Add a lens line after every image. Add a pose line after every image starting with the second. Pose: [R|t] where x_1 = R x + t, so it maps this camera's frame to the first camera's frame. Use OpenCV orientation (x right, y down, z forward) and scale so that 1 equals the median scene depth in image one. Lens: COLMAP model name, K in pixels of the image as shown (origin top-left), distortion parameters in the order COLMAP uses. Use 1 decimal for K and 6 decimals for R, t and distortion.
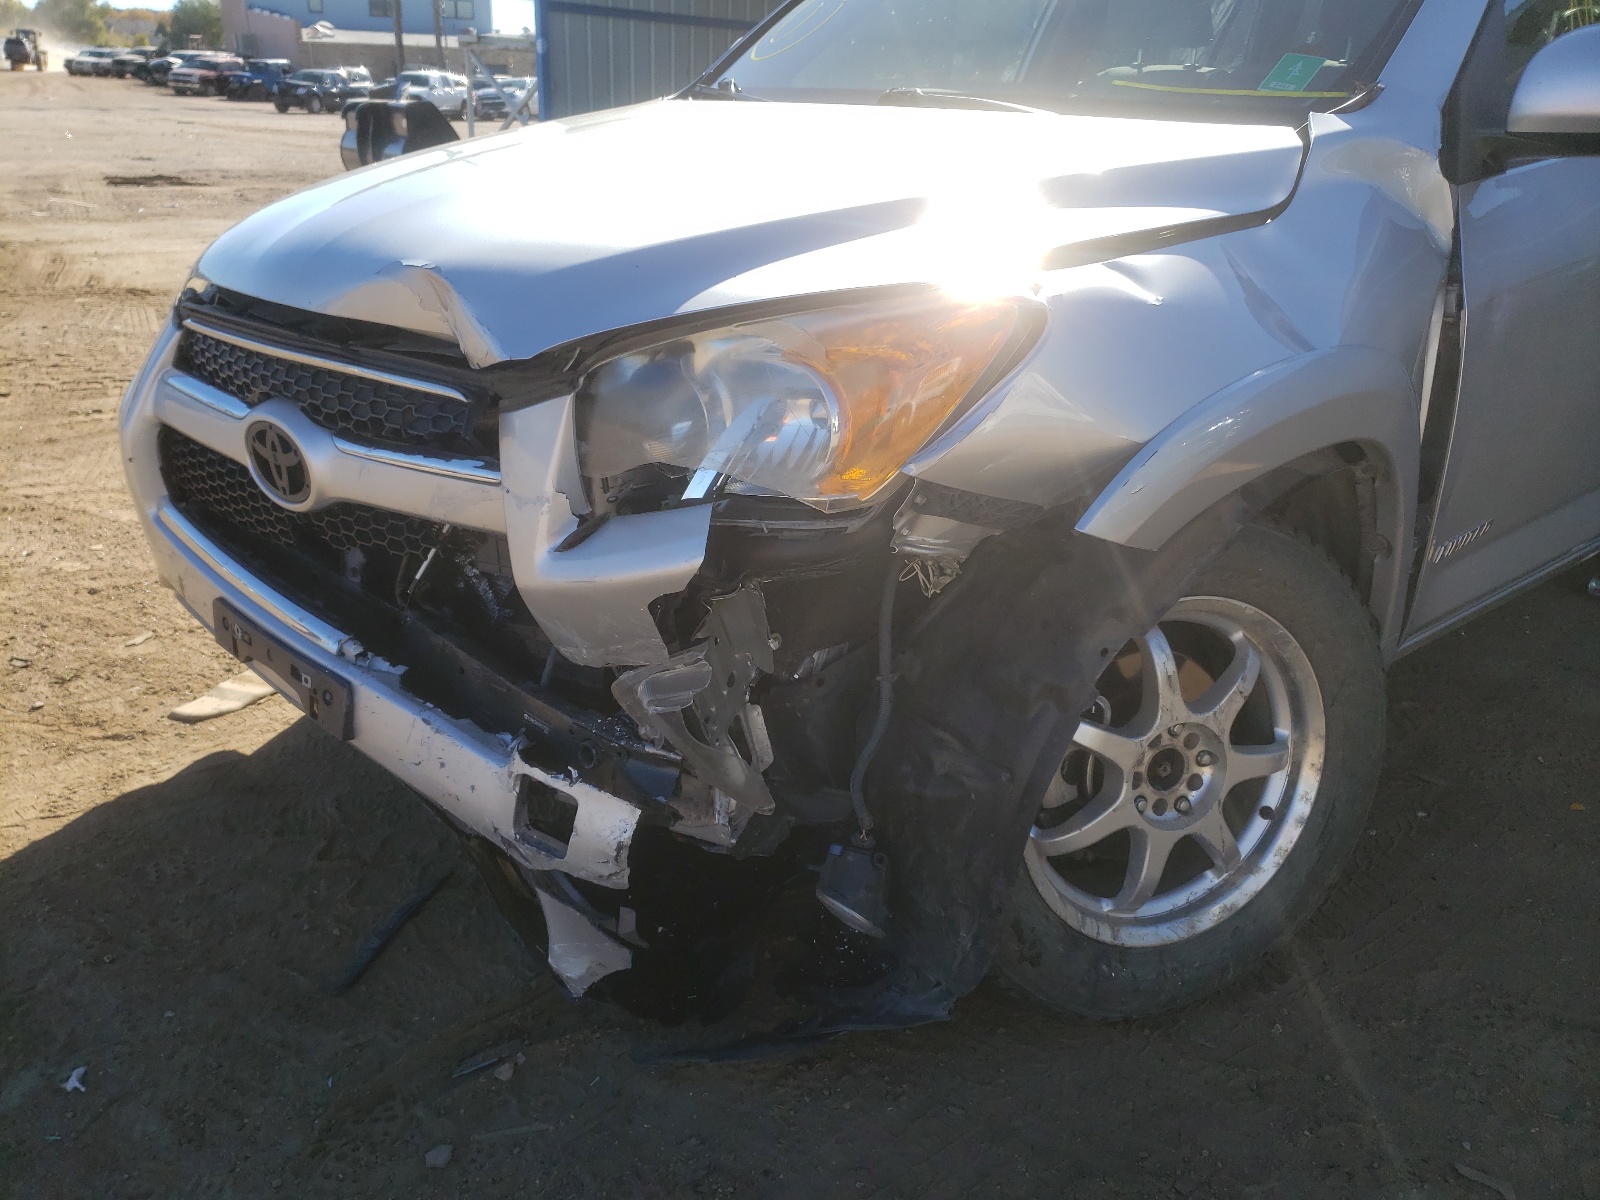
lens RADIAL K [[1189.3, 0, 800.0], [0, 1189.3, 600.0], [0, 0, 1]] dist [0.132264, -0.200722]
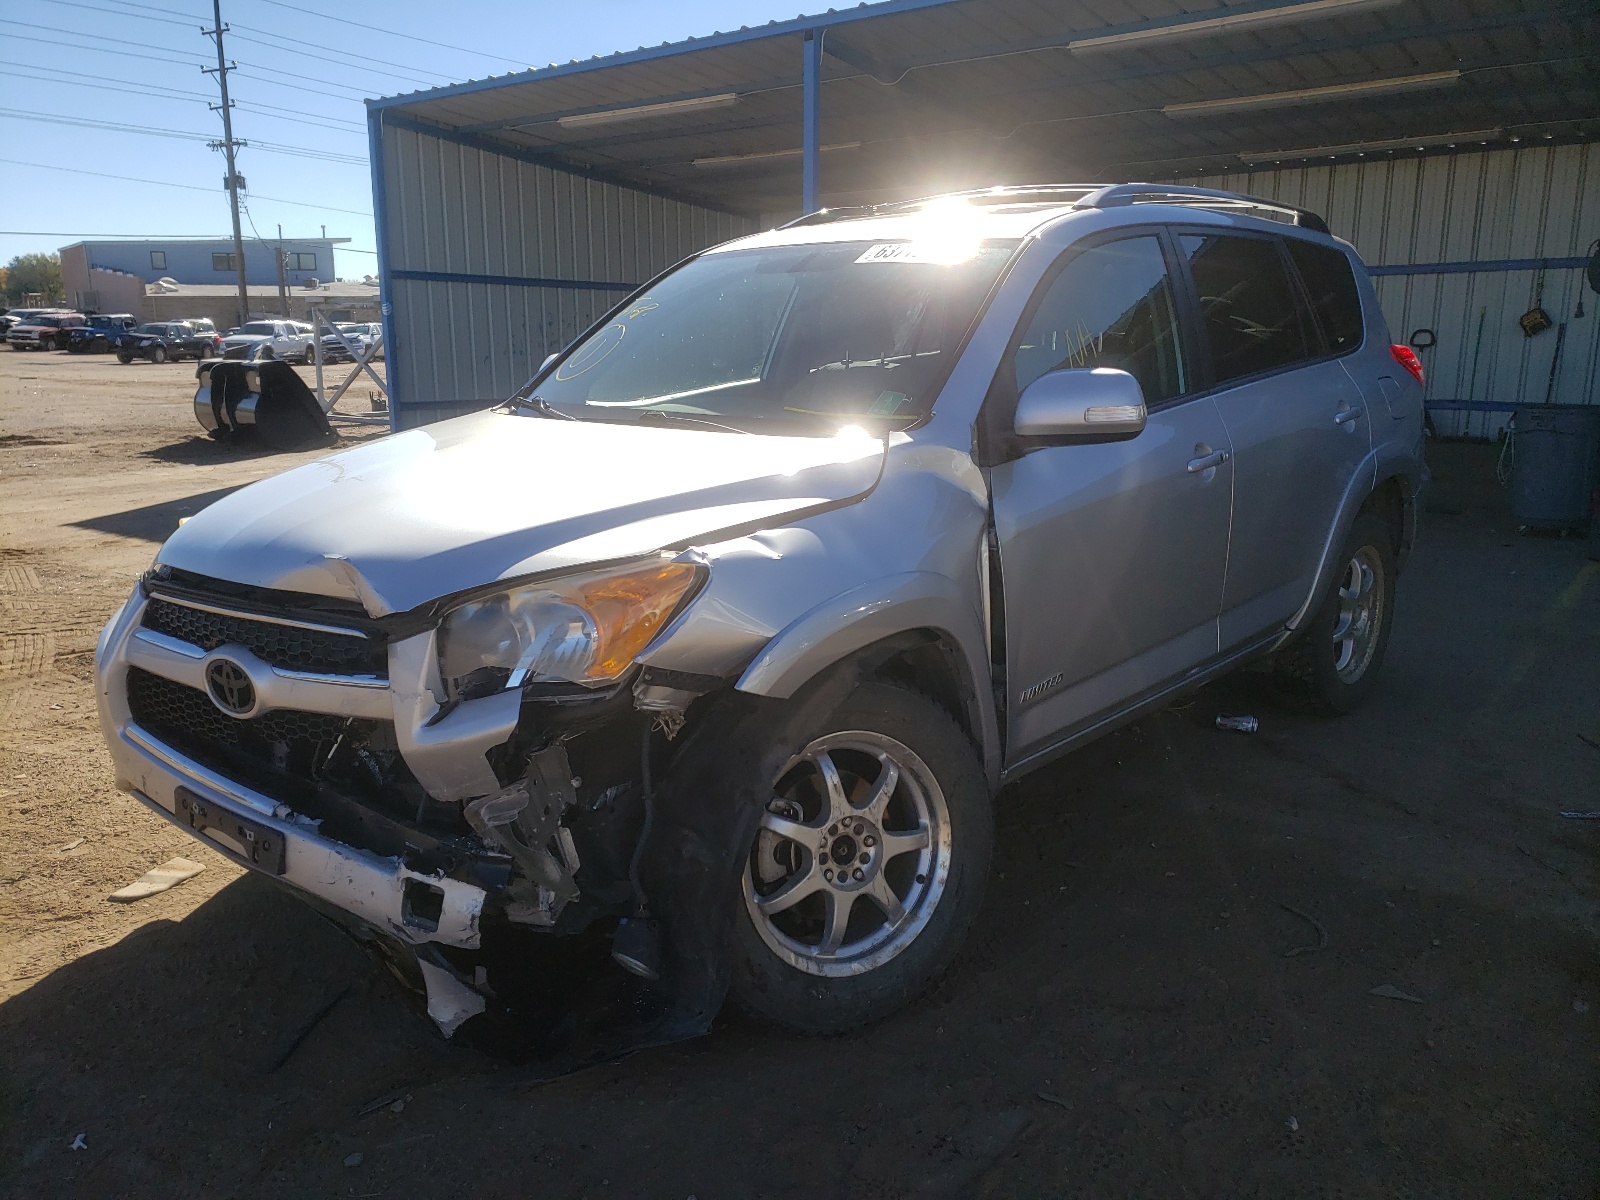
lens RADIAL K [[1366.3, 0, 800.0], [0, 1366.3, 600.0], [0, 0, 1]] dist [0.066252, -0.071308]
pose [[0.994429, -0.059285, 0.087151, 0.118122], [0.072656, 0.984557, -0.159278, 0.100607], [-0.076363, 0.164723, 0.983379, -0.720850]]
